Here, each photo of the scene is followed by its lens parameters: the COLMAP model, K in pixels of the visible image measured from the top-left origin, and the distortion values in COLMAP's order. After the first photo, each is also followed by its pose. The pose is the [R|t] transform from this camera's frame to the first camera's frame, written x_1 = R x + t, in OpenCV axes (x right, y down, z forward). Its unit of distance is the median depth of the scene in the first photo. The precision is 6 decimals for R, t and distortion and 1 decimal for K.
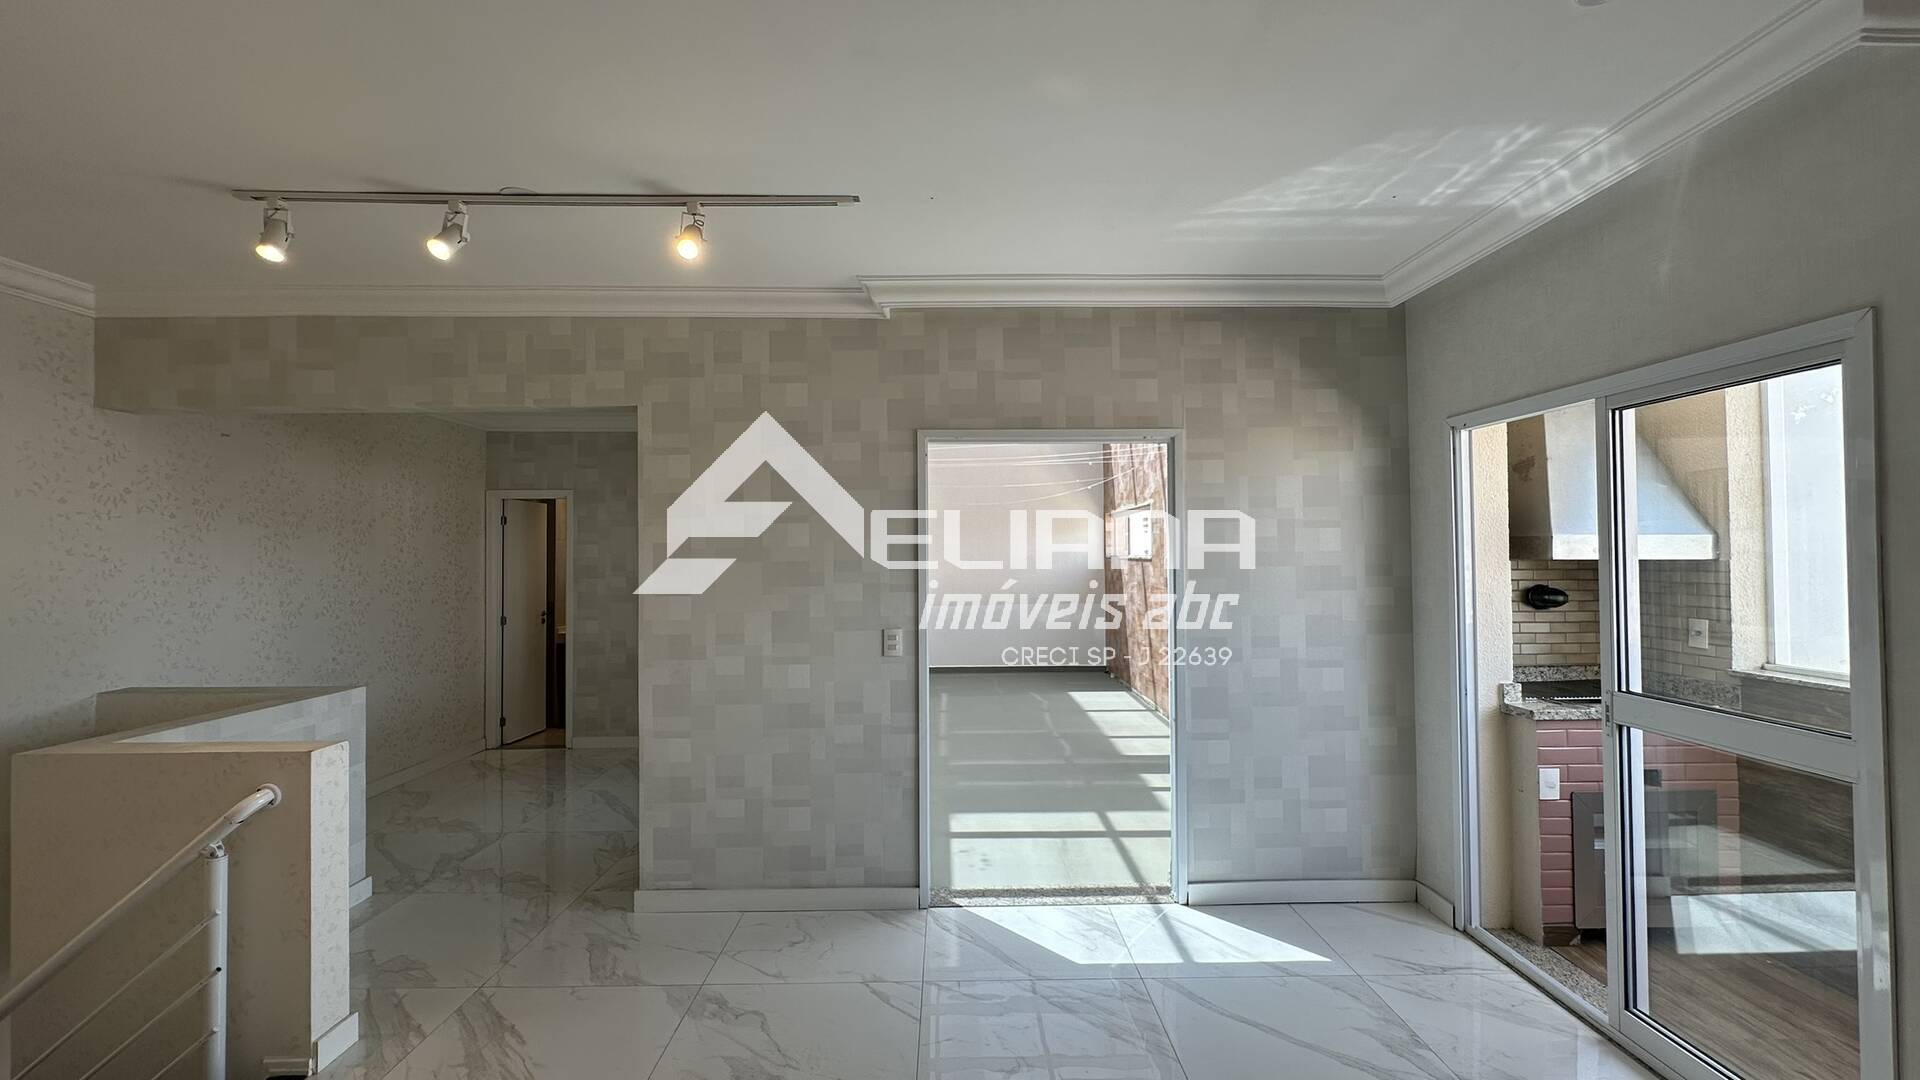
lens RADIAL K [[764.7, 0, 957.0], [0, 764.7, 539.7], [0, 0, 1]] dist [-0.010548, 0.000768]
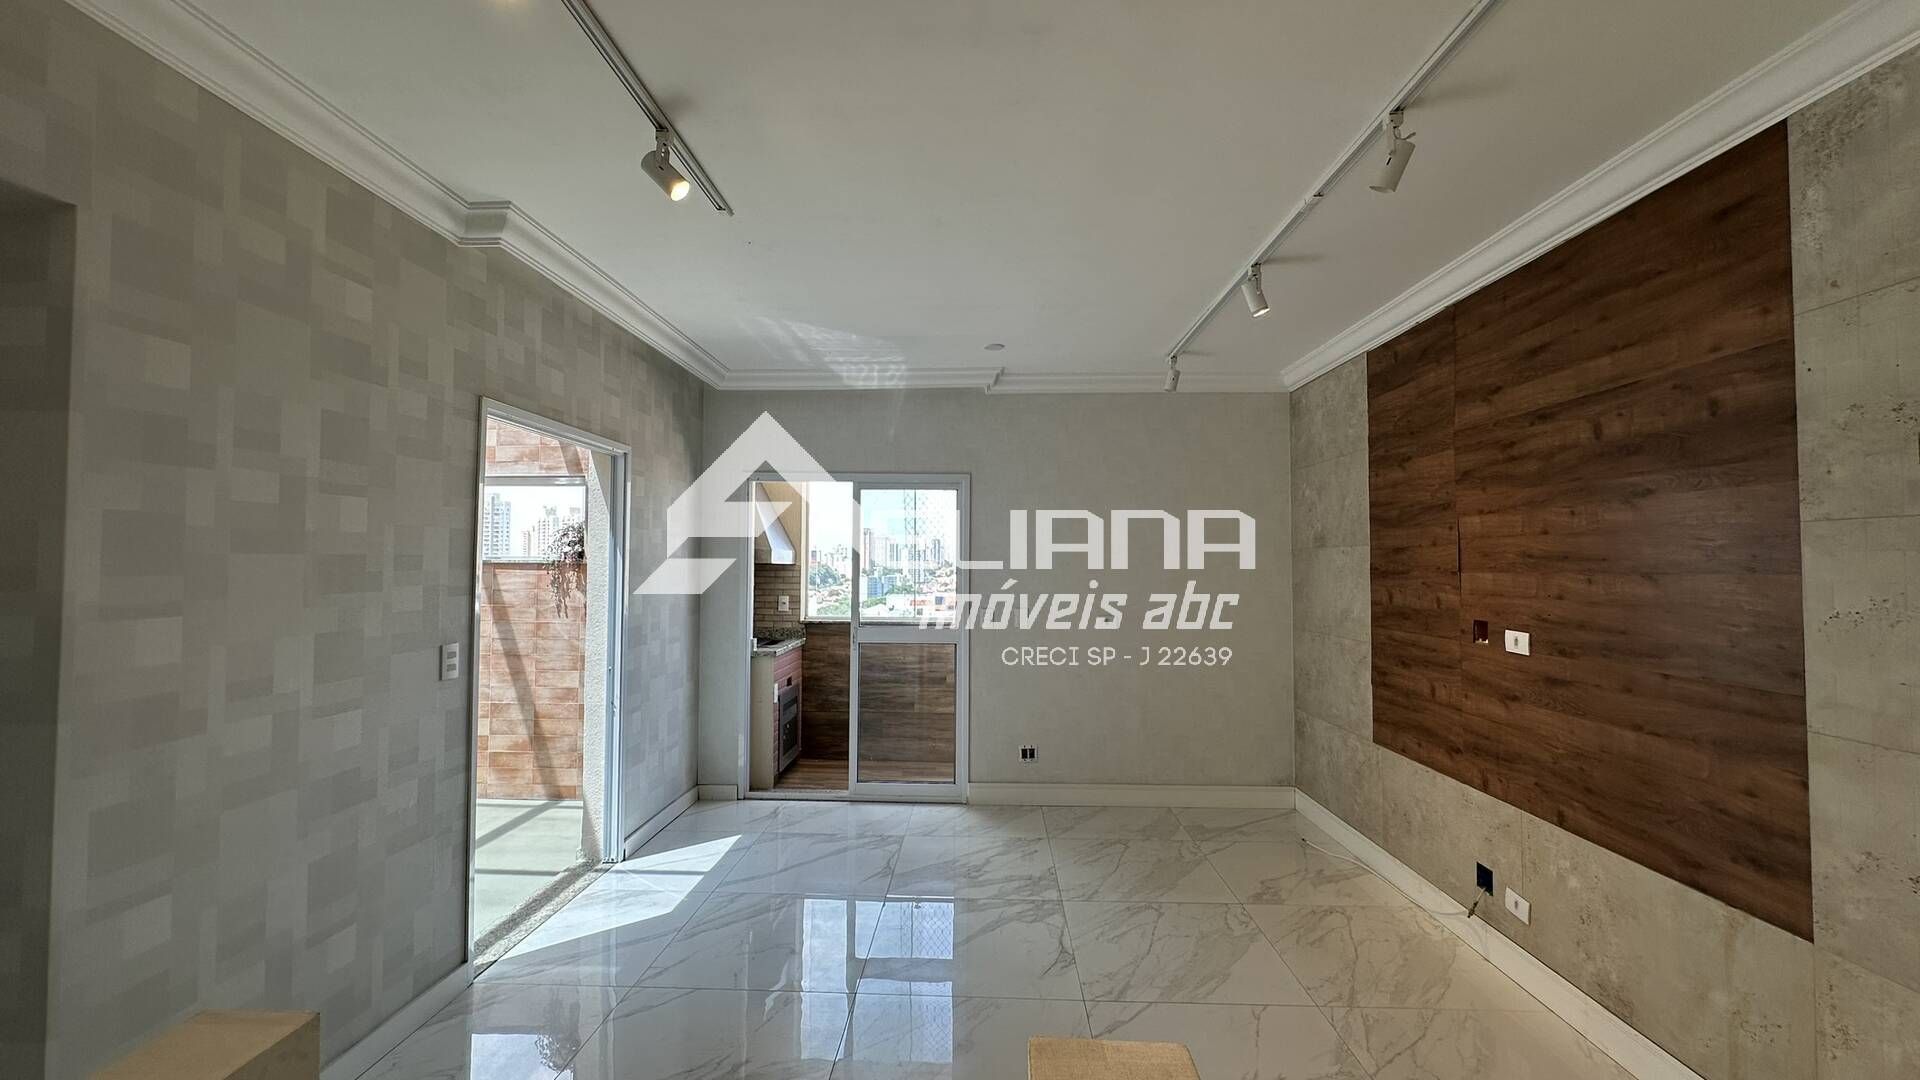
lens RADIAL K [[764.7, 0, 957.0], [0, 764.7, 539.7], [0, 0, 1]] dist [-0.010548, 0.000768]
pose [[0.052058, 0.040043, 0.997841, -0.899114], [-0.030067, 0.998806, -0.038513, 0.026689], [-0.998191, -0.027997, 0.053200, 0.481498]]
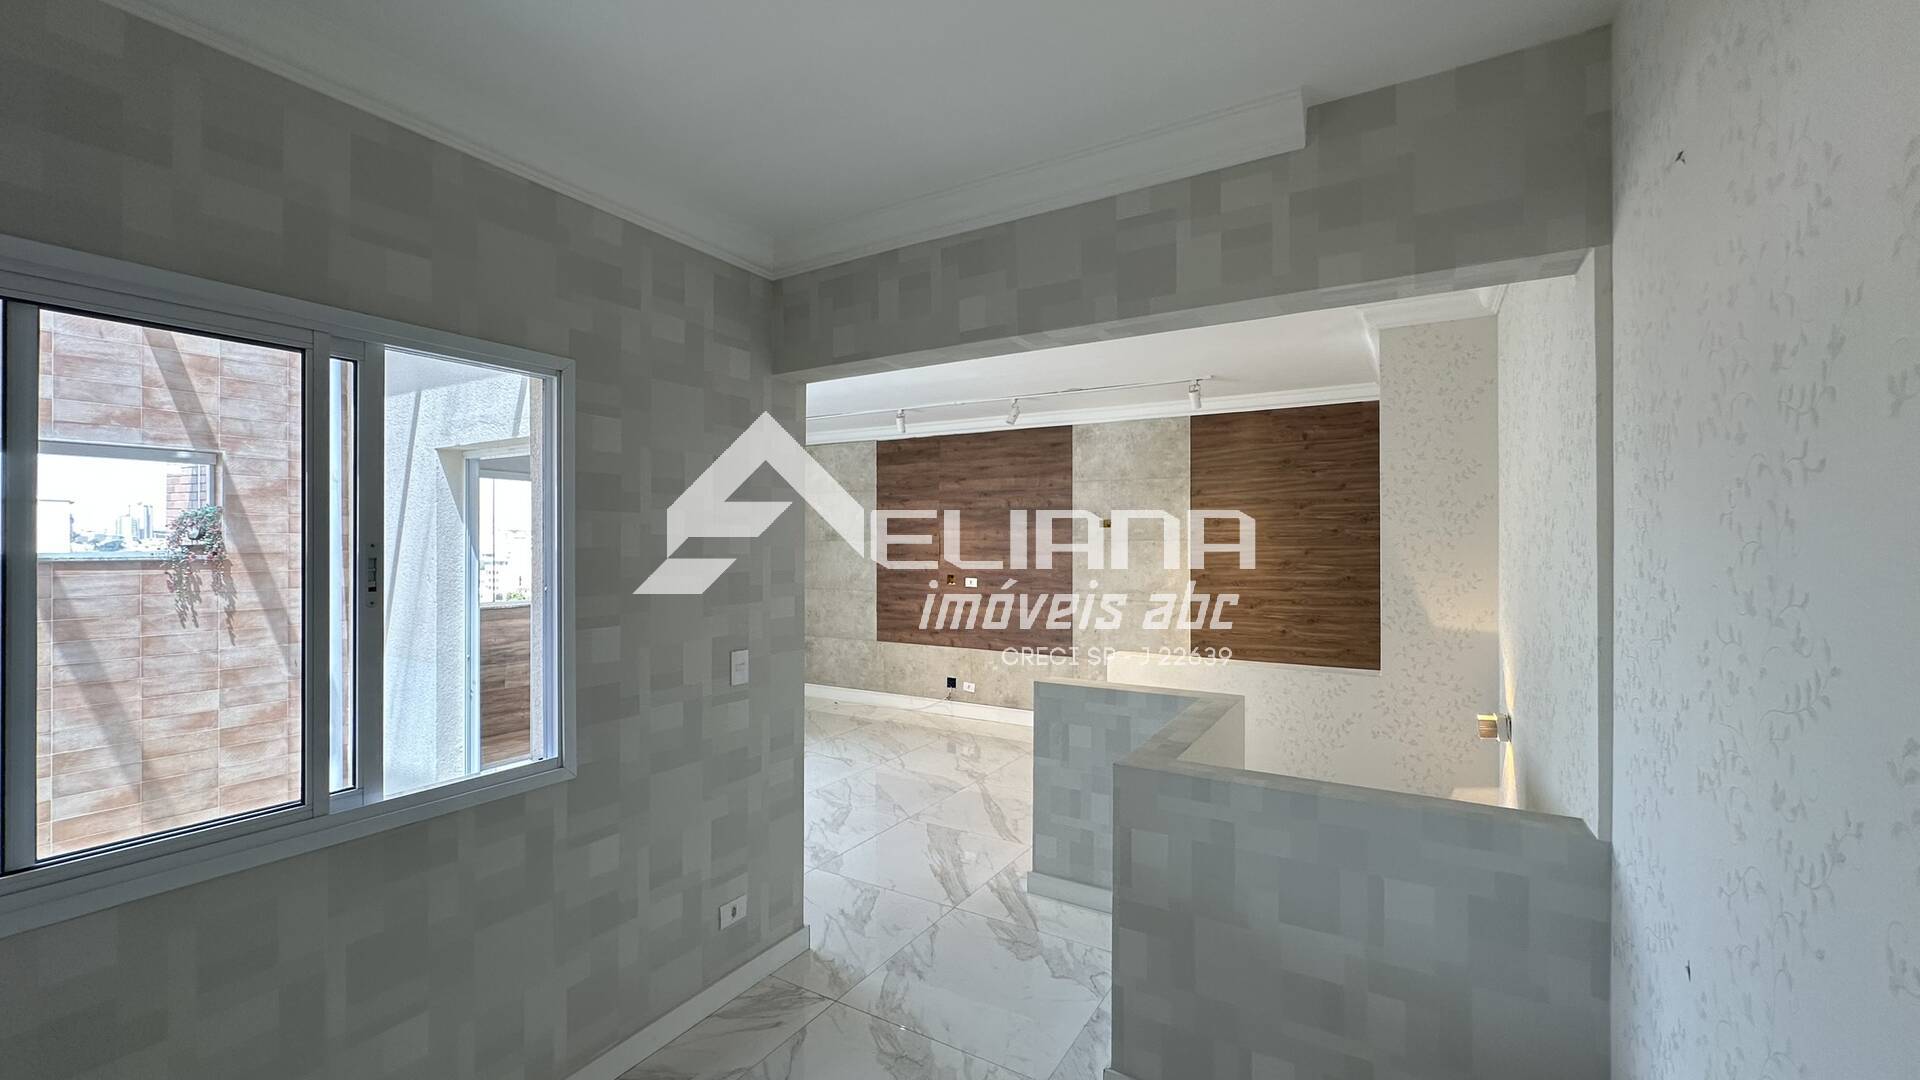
lens RADIAL K [[764.7, 0, 957.0], [0, 764.7, 539.7], [0, 0, 1]] dist [-0.010548, 0.000768]
pose [[-0.850607, 0.006505, 0.525762, -1.113123], [-0.008889, 0.999603, -0.026747, 0.027825], [-0.525727, -0.027425, -0.850211, 1.787896]]
